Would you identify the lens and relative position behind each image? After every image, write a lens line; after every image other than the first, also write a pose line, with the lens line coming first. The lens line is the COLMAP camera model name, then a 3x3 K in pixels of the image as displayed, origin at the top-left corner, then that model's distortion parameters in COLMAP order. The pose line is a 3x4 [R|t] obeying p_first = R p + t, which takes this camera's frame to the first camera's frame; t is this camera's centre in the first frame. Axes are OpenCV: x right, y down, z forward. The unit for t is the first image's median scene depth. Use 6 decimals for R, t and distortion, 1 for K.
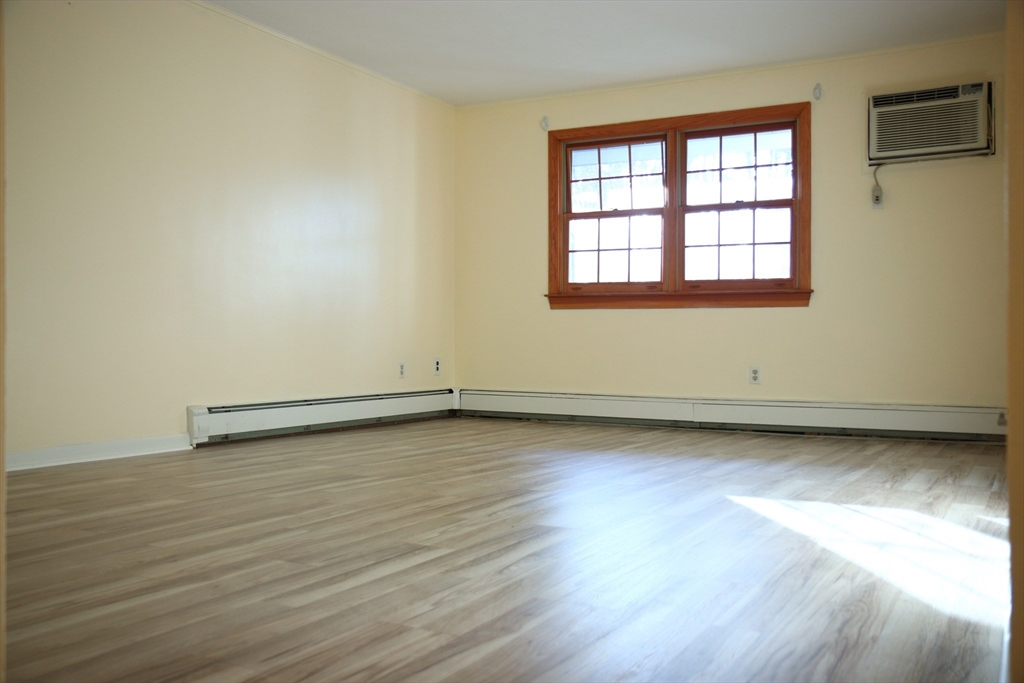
lens RADIAL K [[970.4, 0, 506.5], [0, 970.4, 342.0], [0, 0, 1]] dist [0.056978, 0.000000]
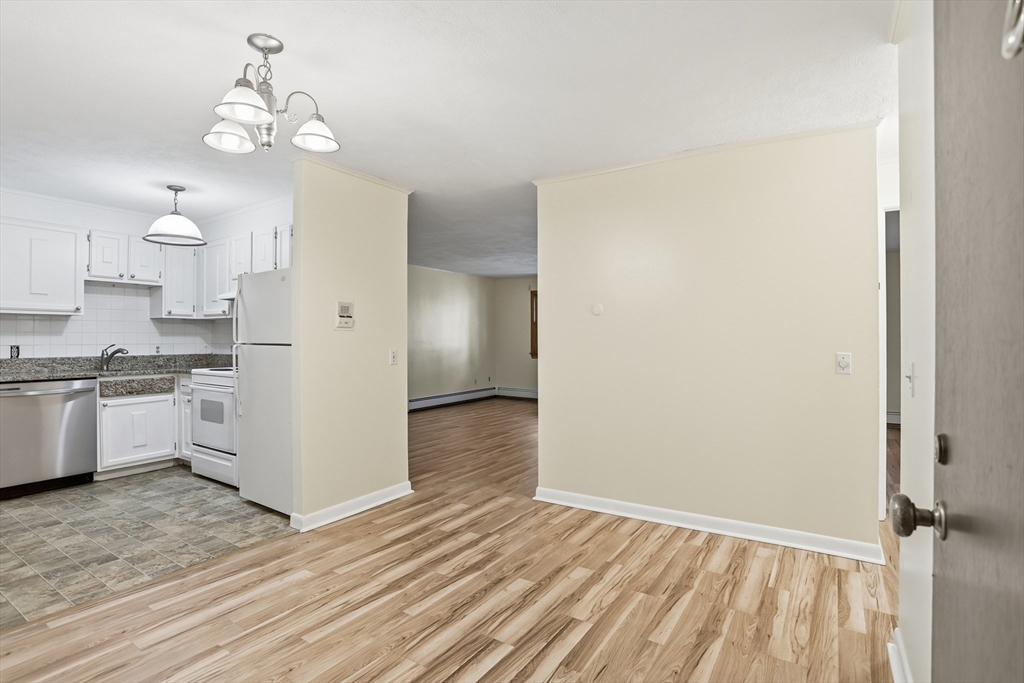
lens RADIAL K [[511.8, 0, 514.0], [0, 511.8, 335.2], [0, 0, 1]] dist [-0.066369, 0.025180]
pose [[0.998758, 0.001315, -0.049811, 0.071281], [-0.001604, 0.999982, -0.005752, -0.094983], [0.049803, 0.005825, 0.998742, -0.421836]]
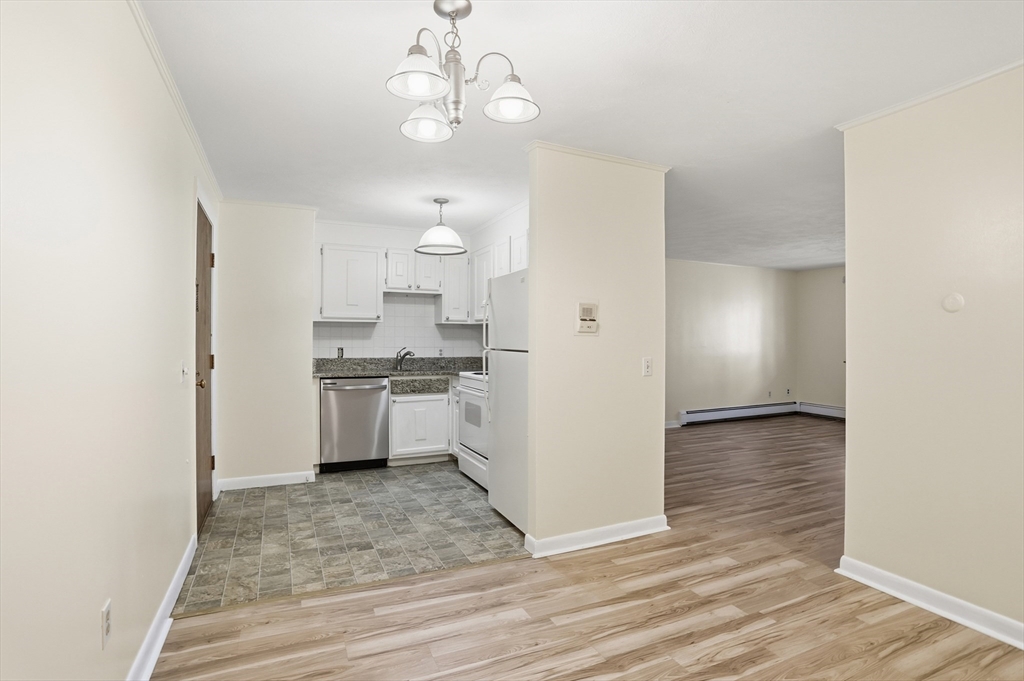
lens RADIAL K [[511.8, 0, 504.6], [0, 511.8, 338.3], [0, 0, 1]] dist [-0.066369, 0.025180]
pose [[0.810422, 0.003334, -0.585837, 0.081419], [-0.005812, 0.999980, -0.002349, -0.098573], [0.585818, 0.005309, 0.810425, -0.328444]]
